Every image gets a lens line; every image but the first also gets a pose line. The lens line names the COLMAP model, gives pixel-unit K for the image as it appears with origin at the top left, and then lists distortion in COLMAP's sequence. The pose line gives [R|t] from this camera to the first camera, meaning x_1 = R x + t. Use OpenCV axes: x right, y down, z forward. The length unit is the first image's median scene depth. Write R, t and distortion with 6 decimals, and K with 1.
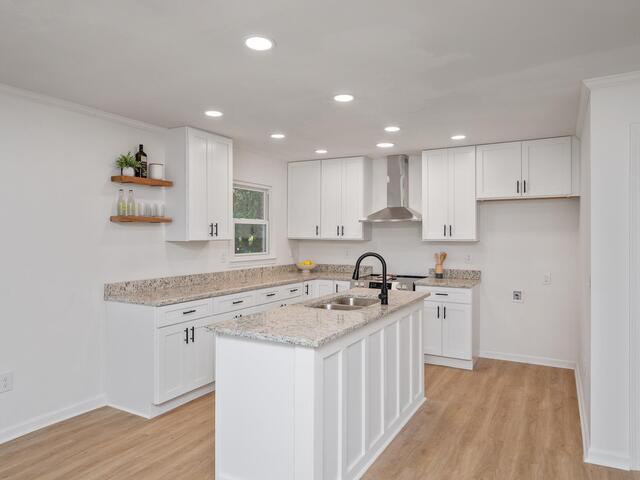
lens RADIAL K [[429.1, 0, 322.5], [0, 429.1, 240.9], [0, 0, 1]] dist [-0.009421, -0.002349]
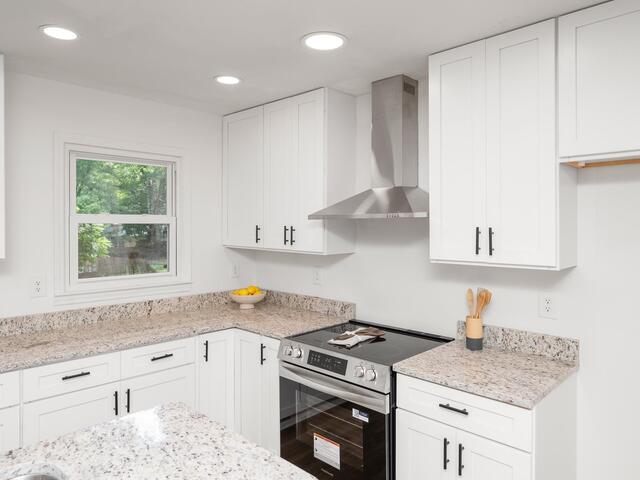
lens RADIAL K [[429.1, 0, 329.3], [0, 429.1, 231.9], [0, 0, 1]] dist [-0.009421, -0.002349]
pose [[0.967013, 0.002907, -0.254709, 0.262301], [-0.003381, 0.999993, -0.001423, -0.032392], [0.254703, 0.002237, 0.967017, 0.590930]]
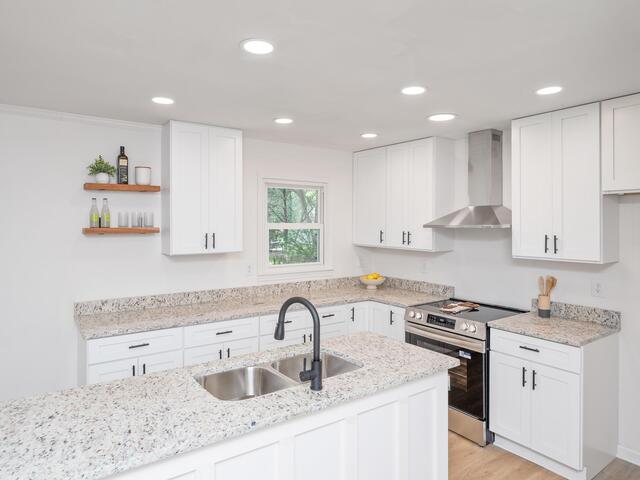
lens RADIAL K [[406.8, 0, 322.7], [0, 406.8, 226.7], [0, 0, 1]] dist [-0.007830, 0.001101]
pose [[0.902121, 0.003110, -0.431471, 0.256165], [-0.006654, 0.999955, -0.006706, -0.044321], [0.431431, 0.008920, 0.902102, 0.338542]]
